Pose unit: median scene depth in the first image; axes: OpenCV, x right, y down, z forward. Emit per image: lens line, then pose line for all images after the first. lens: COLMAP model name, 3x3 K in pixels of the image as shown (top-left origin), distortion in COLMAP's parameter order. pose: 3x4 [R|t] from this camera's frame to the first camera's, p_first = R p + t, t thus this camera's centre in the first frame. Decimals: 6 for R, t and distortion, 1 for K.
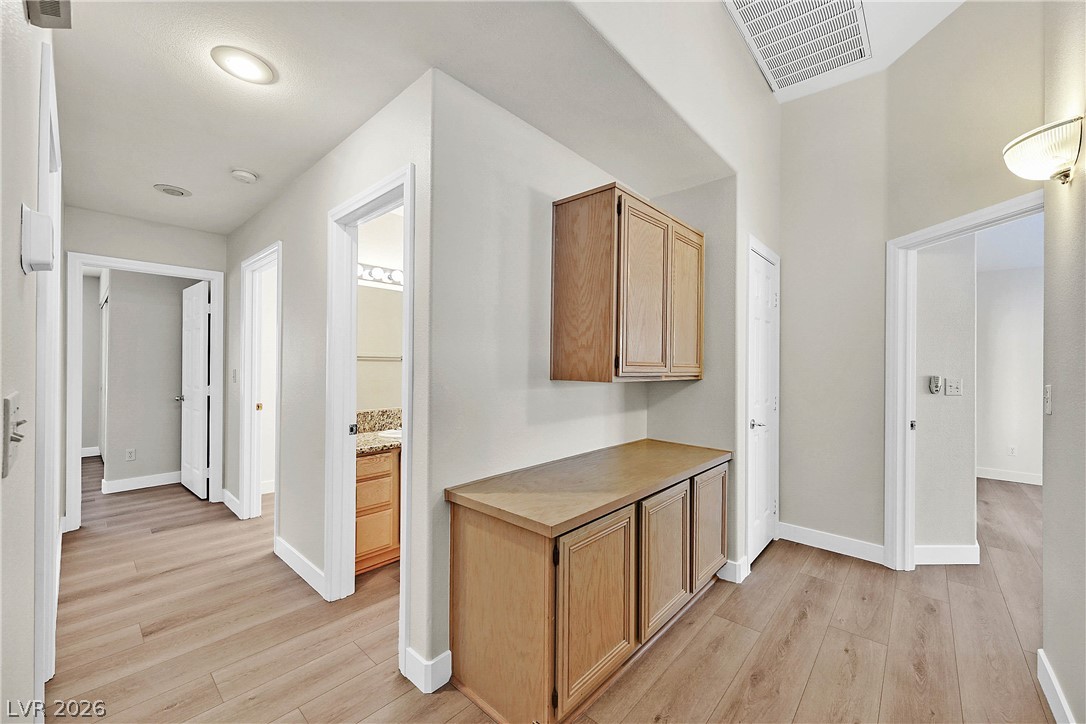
lens RADIAL K [[422.0, 0, 543.0], [0, 422.0, 362.0], [0, 0, 1]] dist [-0.001140, 0.000063]
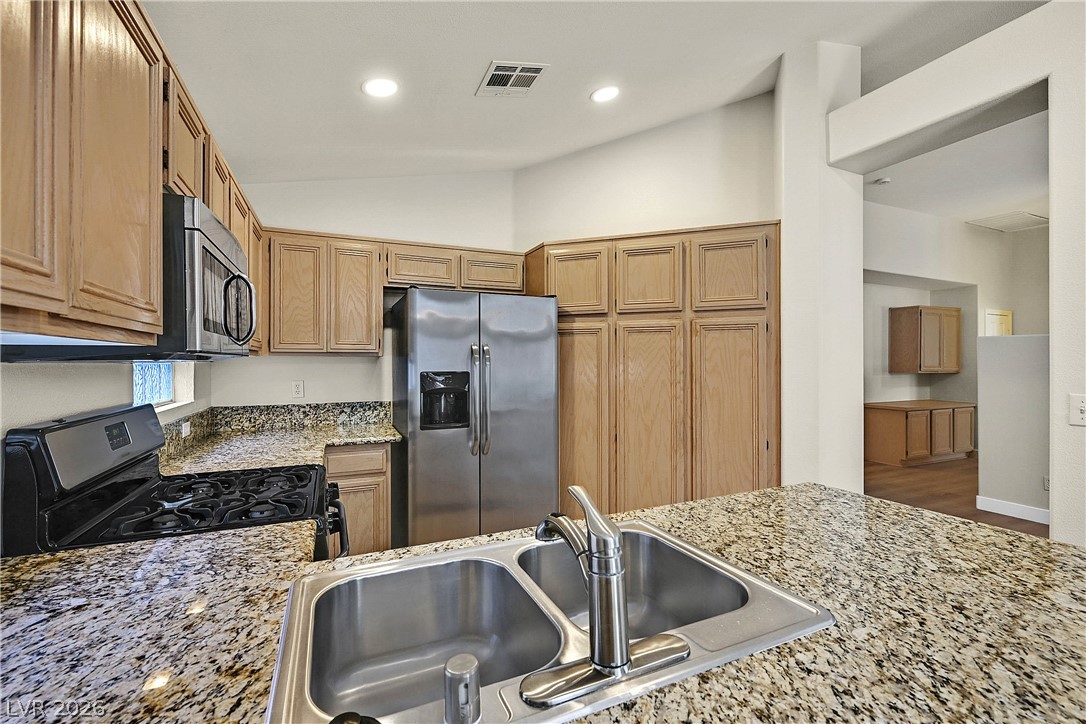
lens RADIAL K [[464.2, 0, 543.0], [0, 464.2, 362.0], [0, 0, 1]] dist [-0.001058, -0.000149]
pose [[0.914805, -0.008569, -0.403806, -0.877611], [0.009460, 0.999955, 0.000212, -0.050124], [0.403786, -0.004014, 0.914845, -2.863536]]
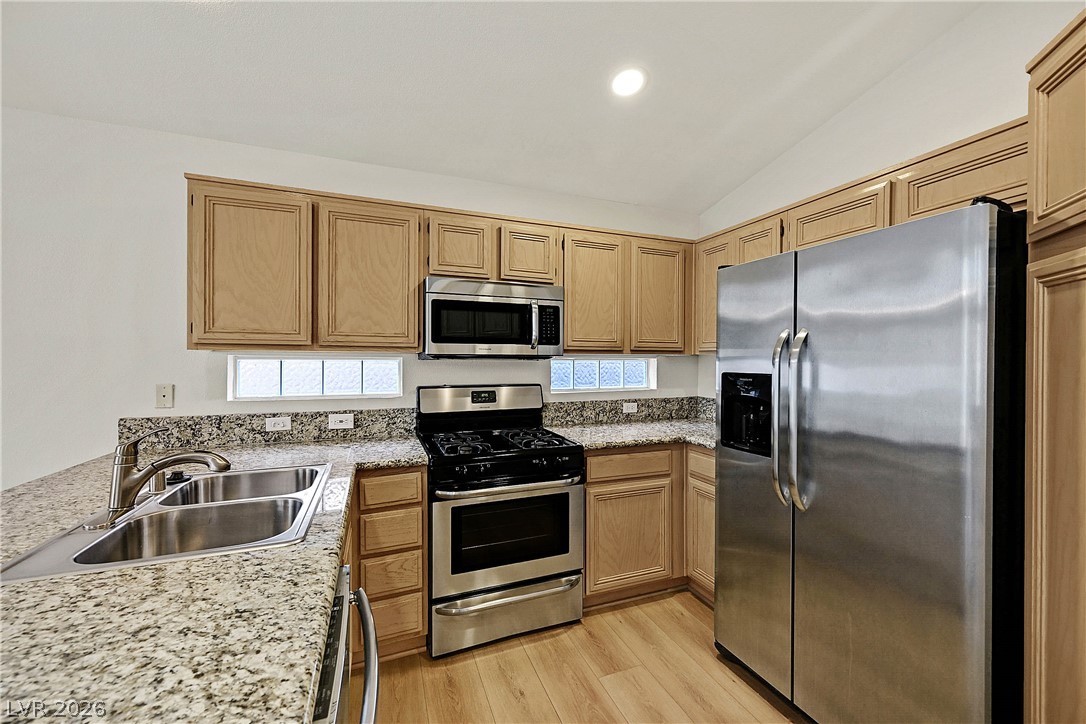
lens RADIAL K [[425.3, 0, 544.8], [0, 425.3, 360.5], [0, 0, 1]] dist [-0.000677, 0.000536]
pose [[-0.441678, -0.006841, -0.897148, -0.700201], [-0.002082, 0.999976, -0.006600, -0.044832], [0.897171, -0.001047, -0.441681, -1.798408]]
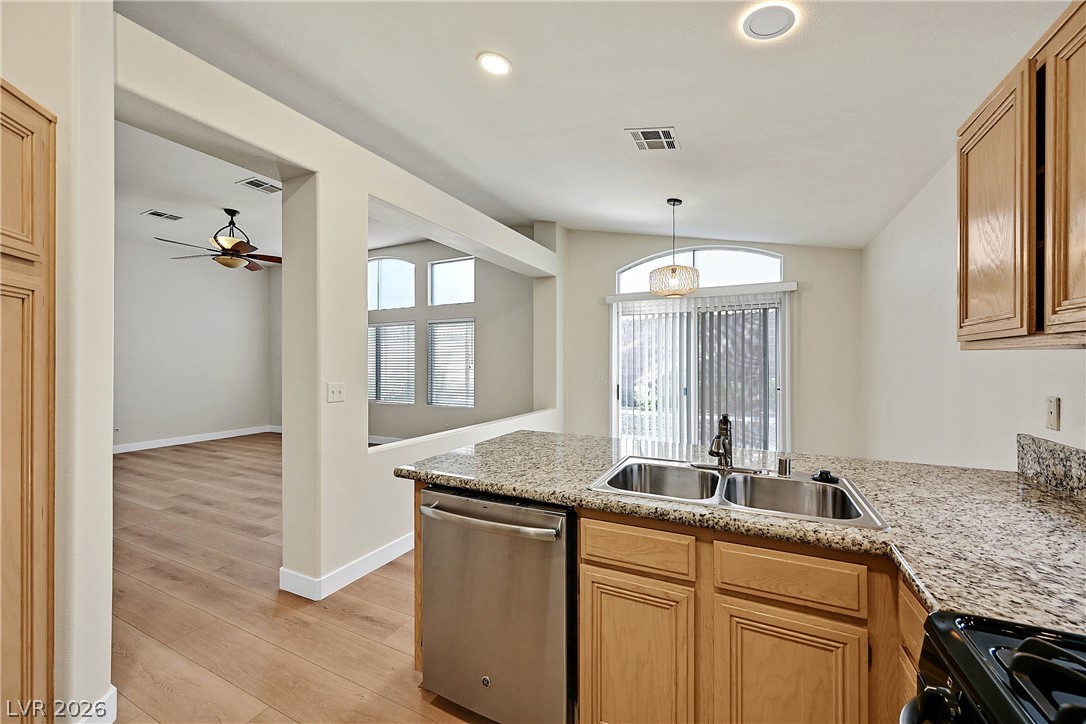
lens RADIAL K [[425.3, 0, 544.8], [0, 425.3, 360.5], [0, 0, 1]] dist [-0.000677, 0.000536]
pose [[-0.273733, -0.003466, 0.961799, -1.660079], [-0.004934, 0.999985, 0.002199, -0.053056], [-0.961793, -0.004144, -0.273746, -2.001148]]
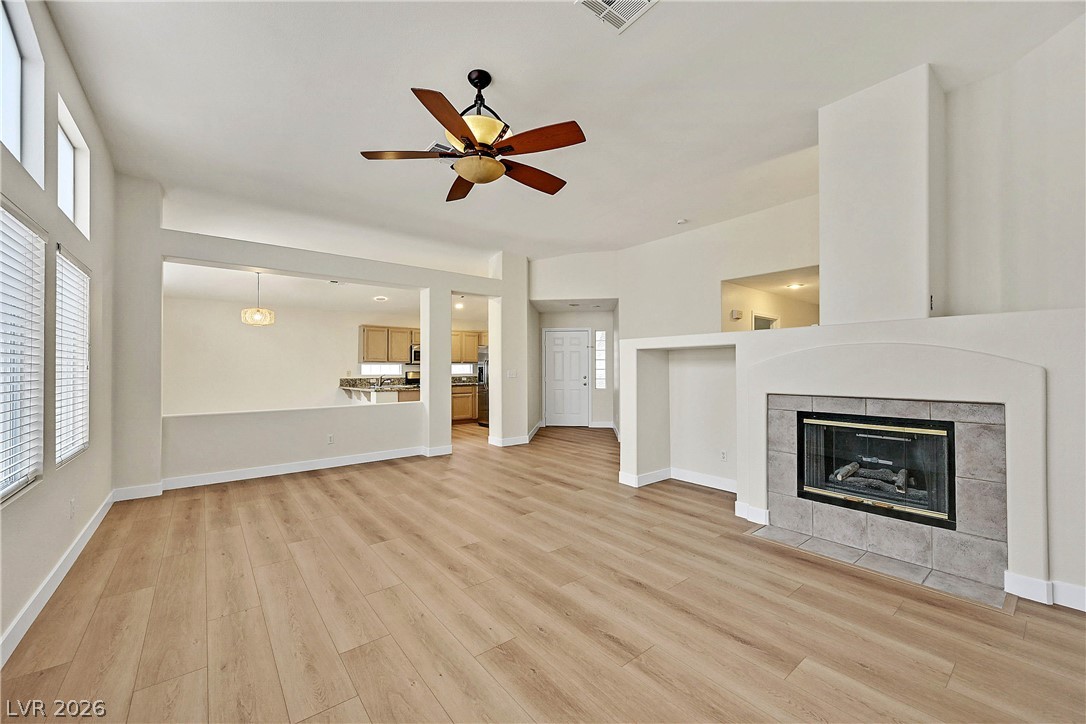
lens RADIAL K [[425.3, 0, 544.8], [0, 425.3, 360.5], [0, 0, 1]] dist [-0.000677, 0.000536]
pose [[-0.155970, -0.024564, -0.987456, 2.644061], [0.007370, 0.999634, -0.026031, 0.028188], [0.987734, -0.011337, -0.155732, -0.468147]]
